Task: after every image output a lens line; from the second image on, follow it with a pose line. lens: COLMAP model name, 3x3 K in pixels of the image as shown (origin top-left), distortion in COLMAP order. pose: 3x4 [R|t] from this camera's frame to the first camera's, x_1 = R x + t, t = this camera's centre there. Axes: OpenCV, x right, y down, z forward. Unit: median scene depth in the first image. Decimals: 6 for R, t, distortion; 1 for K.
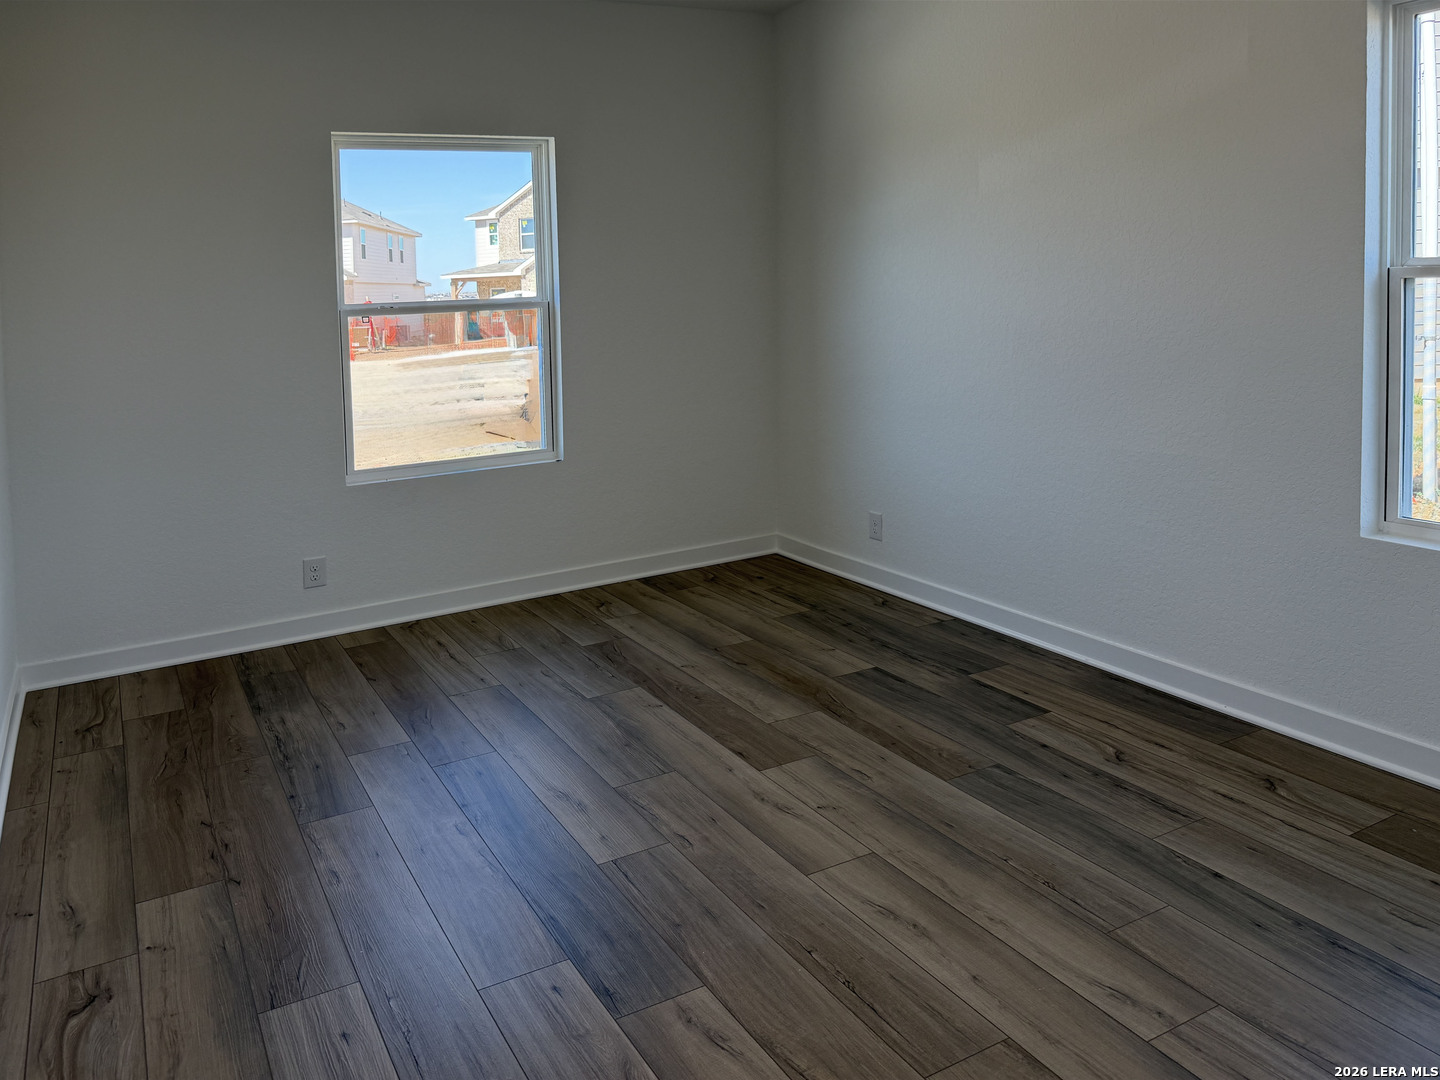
lens RADIAL K [[1081.8, 0, 720.0], [0, 1081.8, 540.0], [0, 0, 1]] dist [-0.002140, -0.004964]
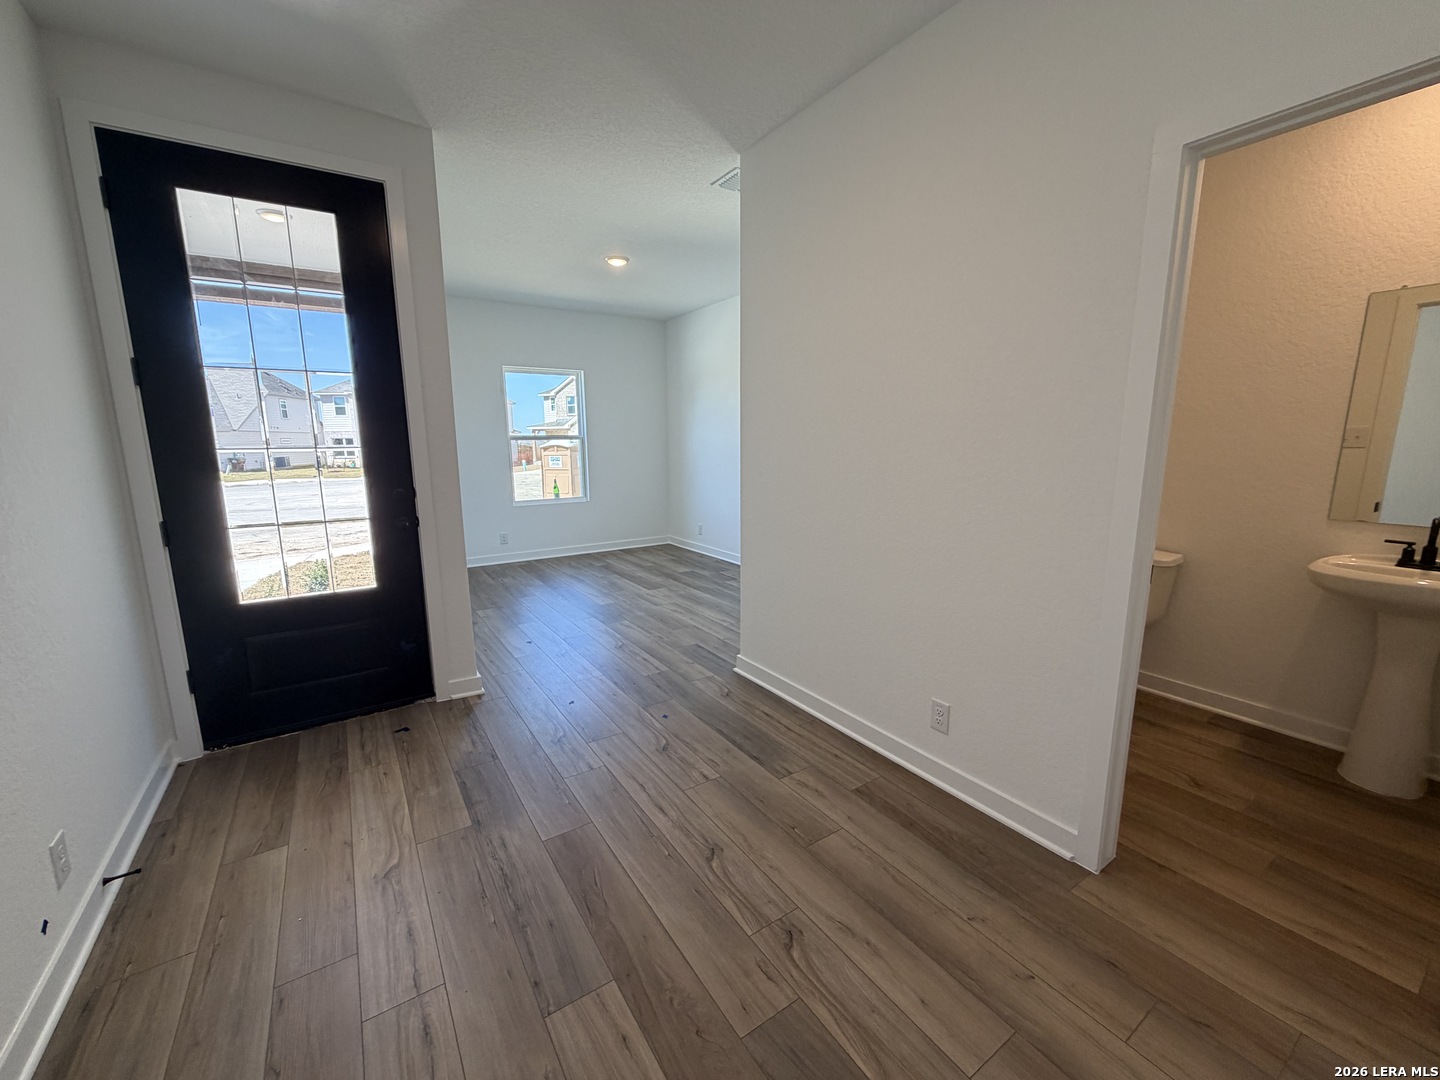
lens RADIAL K [[575.9, 0, 720.0], [0, 575.9, 540.0], [0, 0, 1]] dist [-0.006847, 0.000022]
pose [[0.996128, 0.026835, 0.083720, 0.107624], [-0.022092, 0.998125, -0.057078, 0.158780], [-0.085094, 0.055008, 0.994853, -0.894489]]
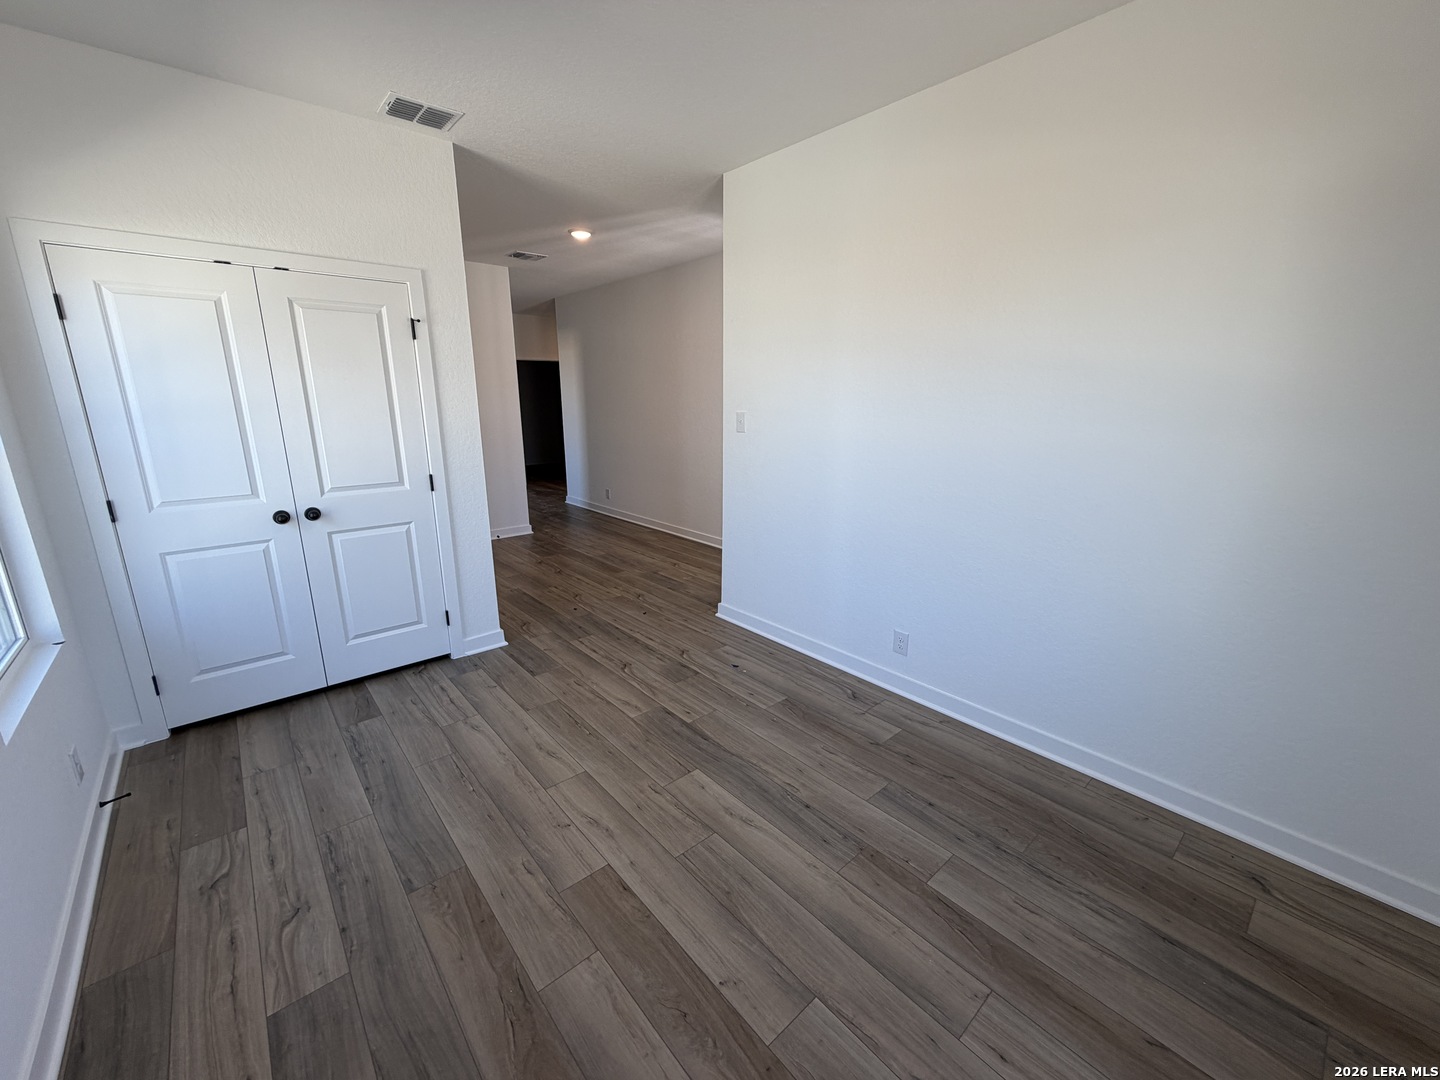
lens RADIAL K [[575.9, 0, 720.0], [0, 575.9, 540.0], [0, 0, 1]] dist [-0.006847, 0.000022]
pose [[-0.977691, 0.093502, -0.188090, -0.000018], [-0.004594, 0.885726, 0.464186, -0.453872], [0.209998, 0.454695, -0.865536, 1.481836]]
